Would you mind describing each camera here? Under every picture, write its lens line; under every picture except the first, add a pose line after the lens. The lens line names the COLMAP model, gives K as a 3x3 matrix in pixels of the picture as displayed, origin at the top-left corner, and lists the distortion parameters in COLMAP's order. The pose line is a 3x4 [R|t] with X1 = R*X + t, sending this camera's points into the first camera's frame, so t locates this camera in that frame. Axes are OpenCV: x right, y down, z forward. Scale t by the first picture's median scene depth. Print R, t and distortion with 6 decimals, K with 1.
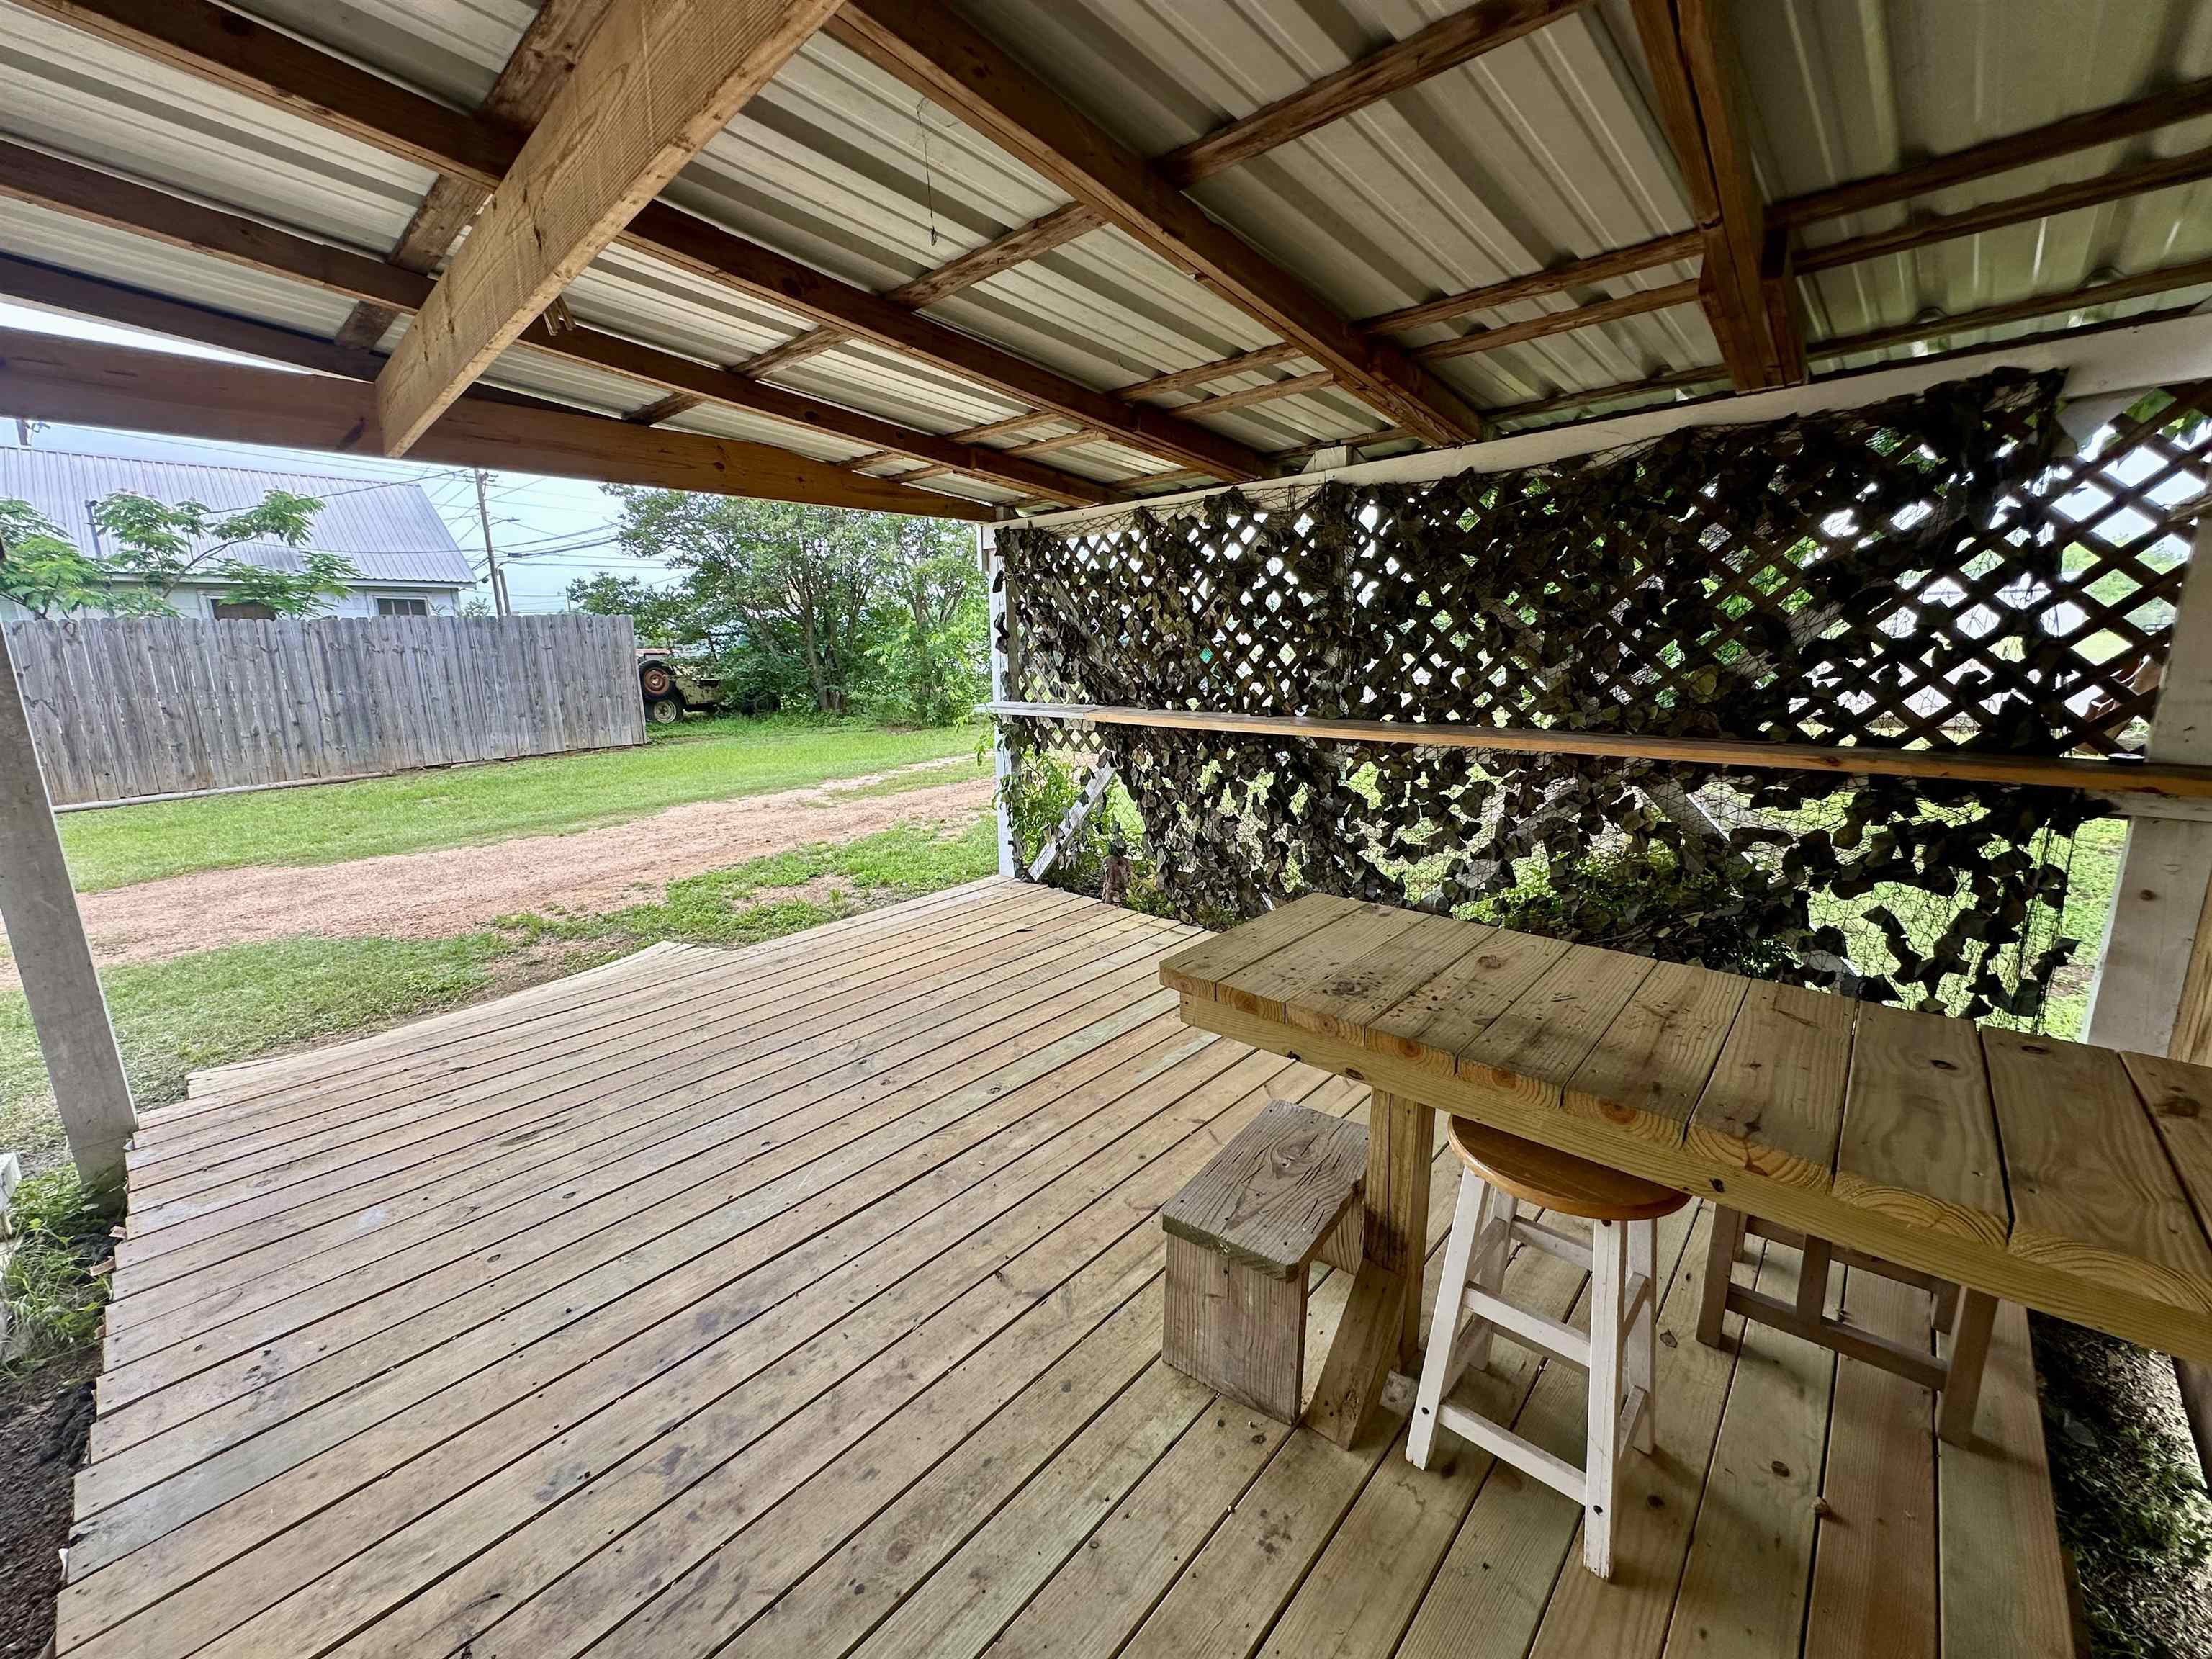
lens RADIAL K [[880.6, 0, 1103.5], [0, 880.6, 832.6], [0, 0, 1]] dist [-0.004060, 0.000667]
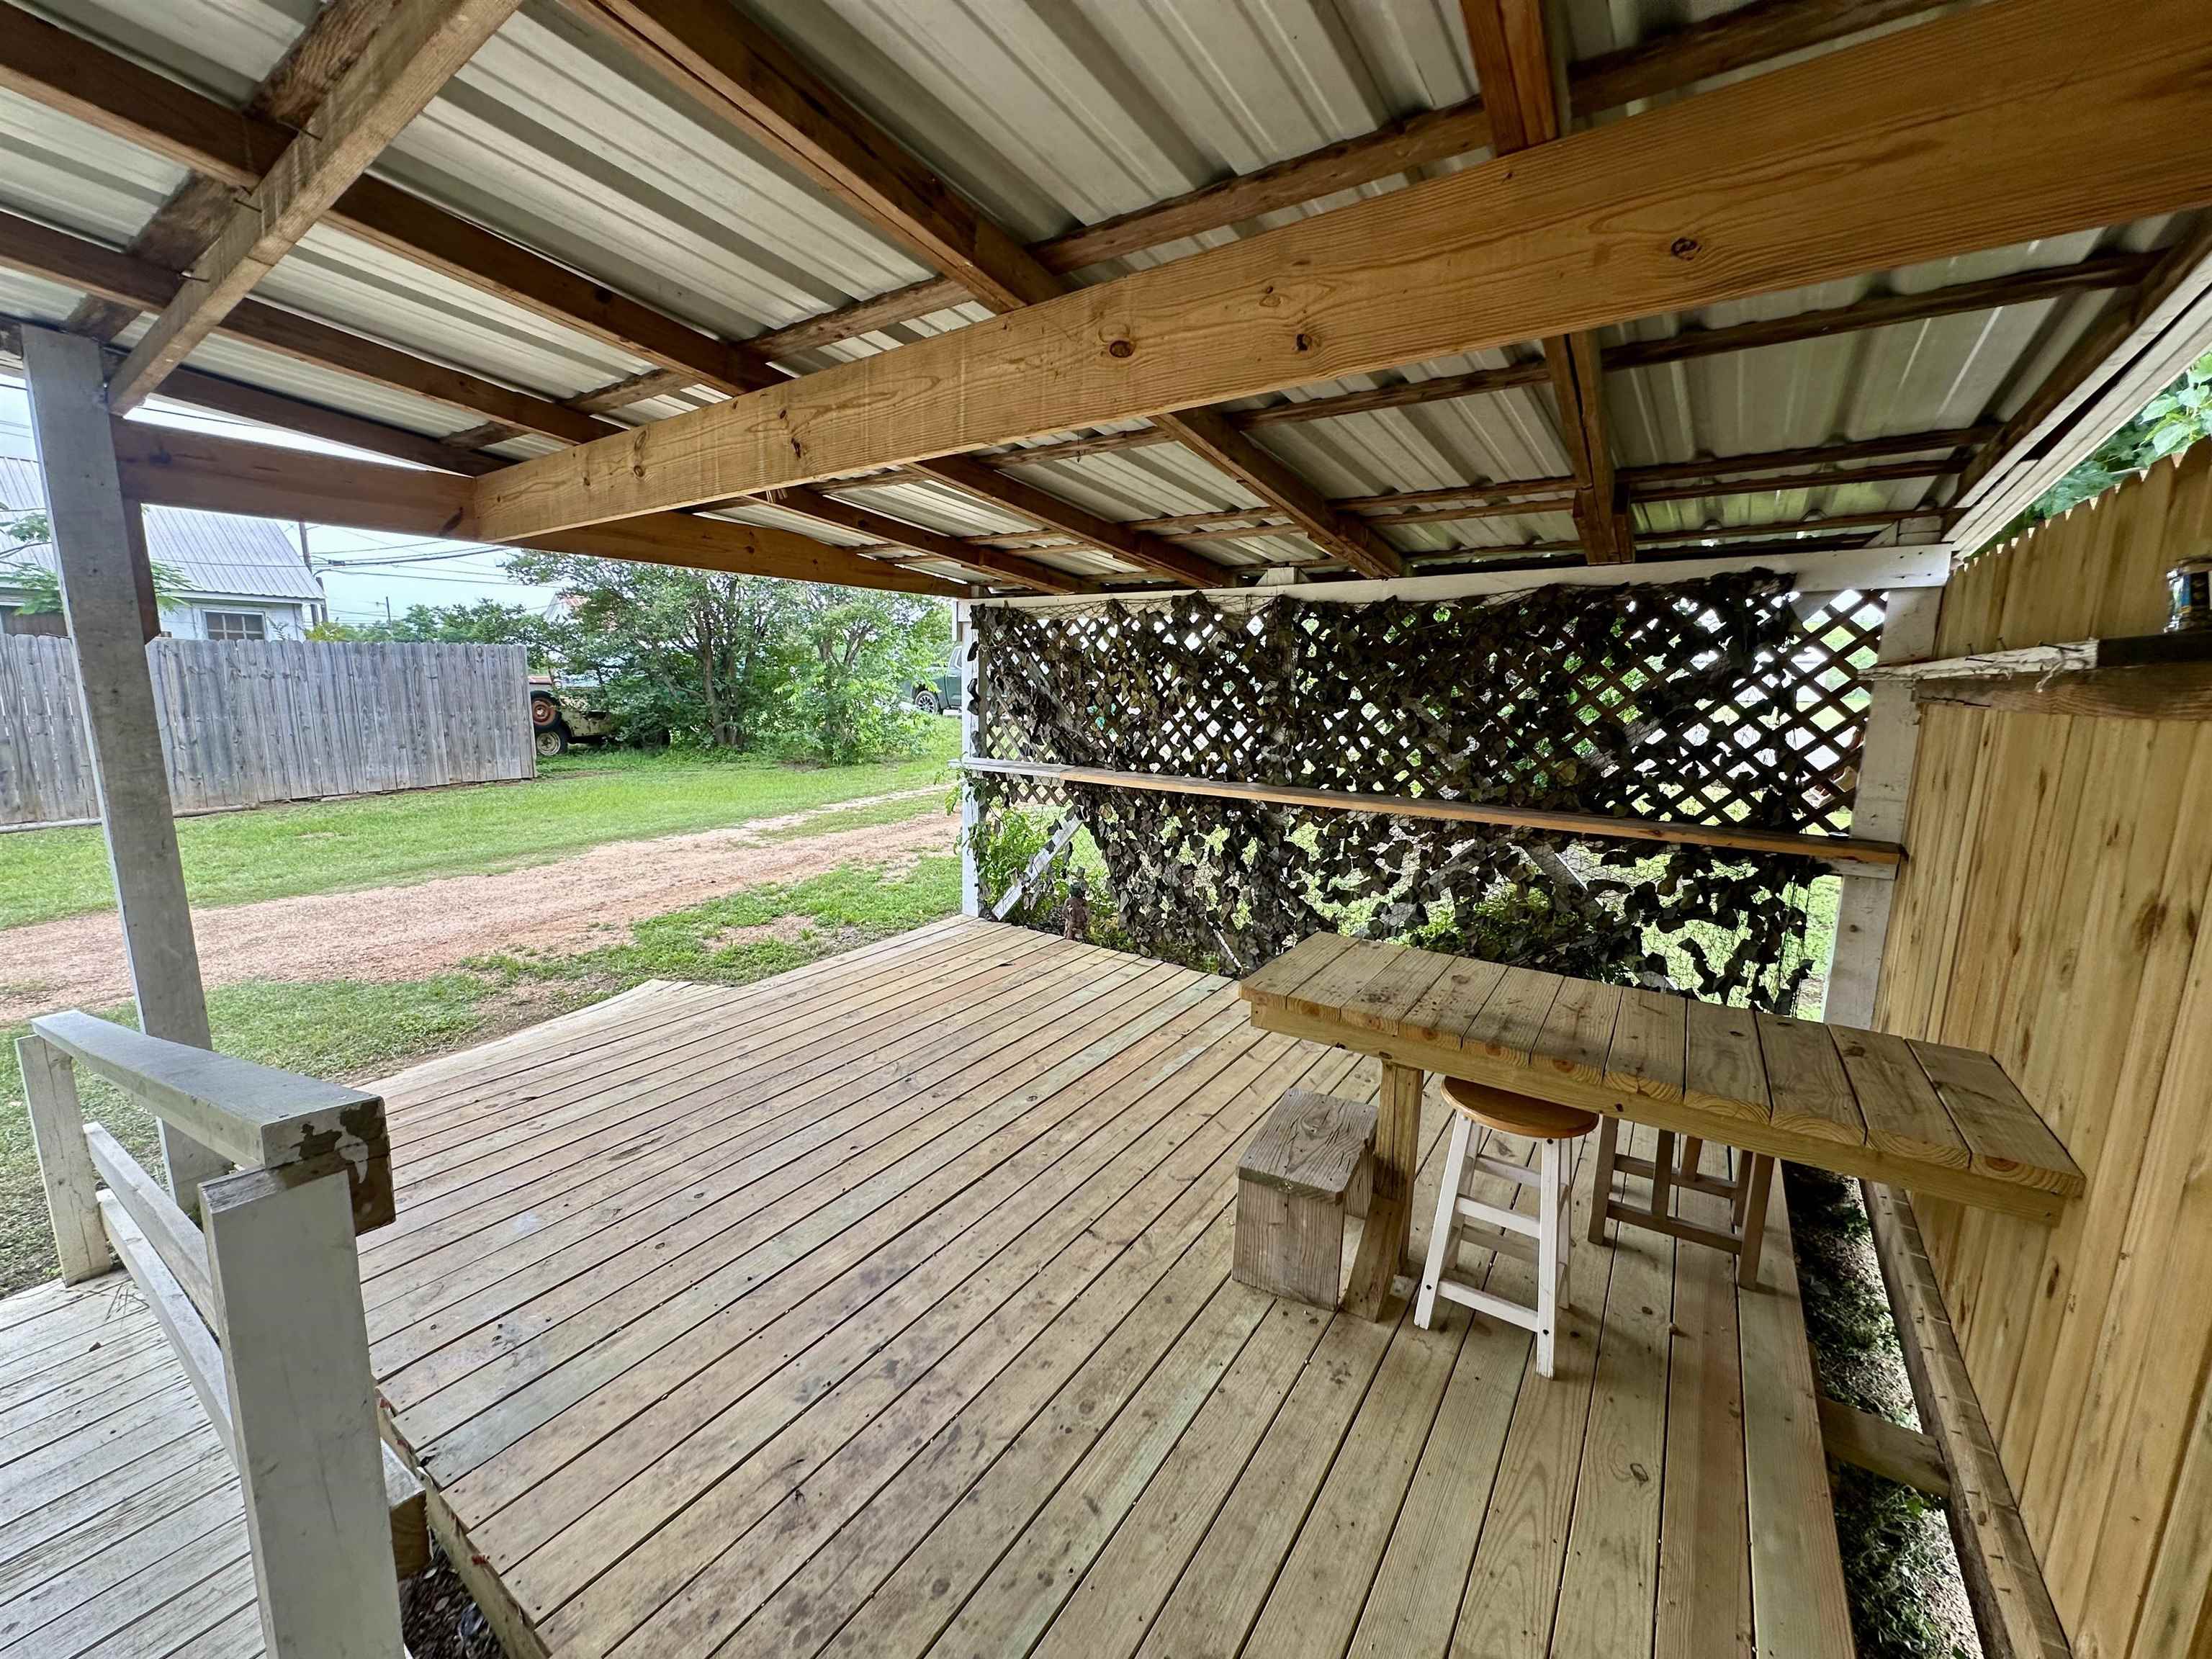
lens RADIAL K [[880.6, 0, 1103.5], [0, 880.6, 833.7], [0, 0, 1]] dist [-0.004060, 0.000667]
pose [[0.988856, 0.008980, 0.148605, -0.218920], [-0.003337, 0.999265, -0.038183, -0.022088], [-0.148838, 0.037262, 0.988159, -0.219755]]
